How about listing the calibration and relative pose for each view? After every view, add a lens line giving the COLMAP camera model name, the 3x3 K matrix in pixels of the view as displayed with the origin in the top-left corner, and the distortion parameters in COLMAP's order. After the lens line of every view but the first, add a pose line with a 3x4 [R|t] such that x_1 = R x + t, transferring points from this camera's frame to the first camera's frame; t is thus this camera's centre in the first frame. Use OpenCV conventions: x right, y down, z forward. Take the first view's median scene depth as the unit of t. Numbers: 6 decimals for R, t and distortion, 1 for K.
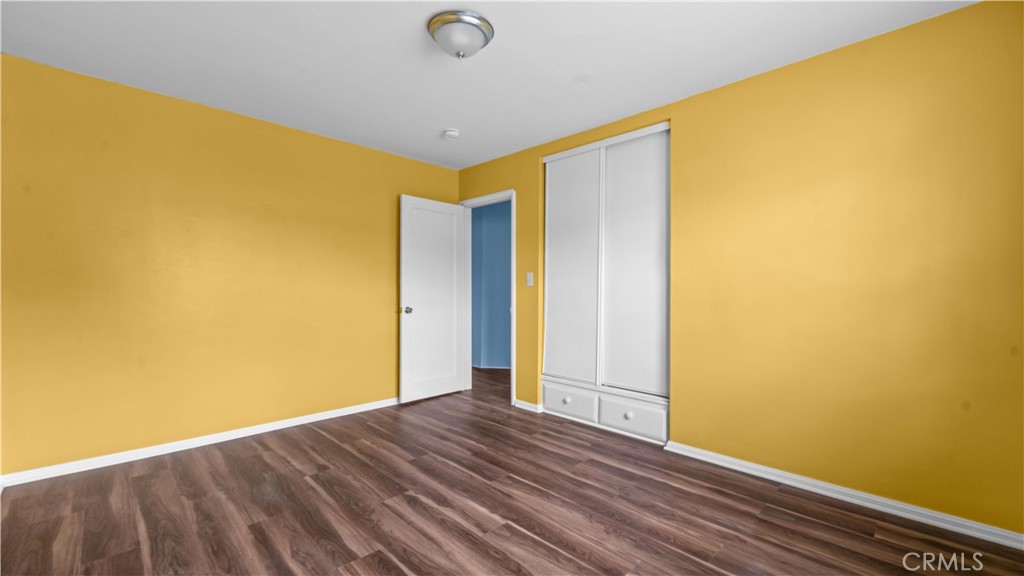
lens RADIAL K [[416.5, 0, 519.3], [0, 416.5, 291.3], [0, 0, 1]] dist [-0.002814, 0.001082]
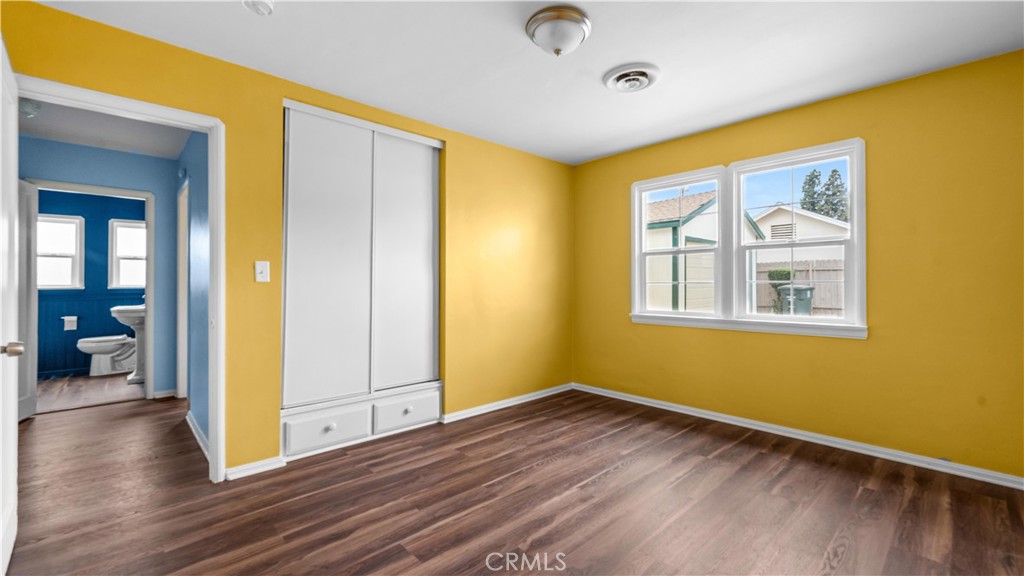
lens RADIAL K [[416.5, 0, 516.6], [0, 416.5, 283.6], [0, 0, 1]] dist [-0.002814, 0.001082]
pose [[0.039295, -0.000624, 0.999227, -0.862161], [0.004403, 0.999990, 0.000451, -0.011830], [-0.999218, 0.004382, 0.039298, 0.803592]]
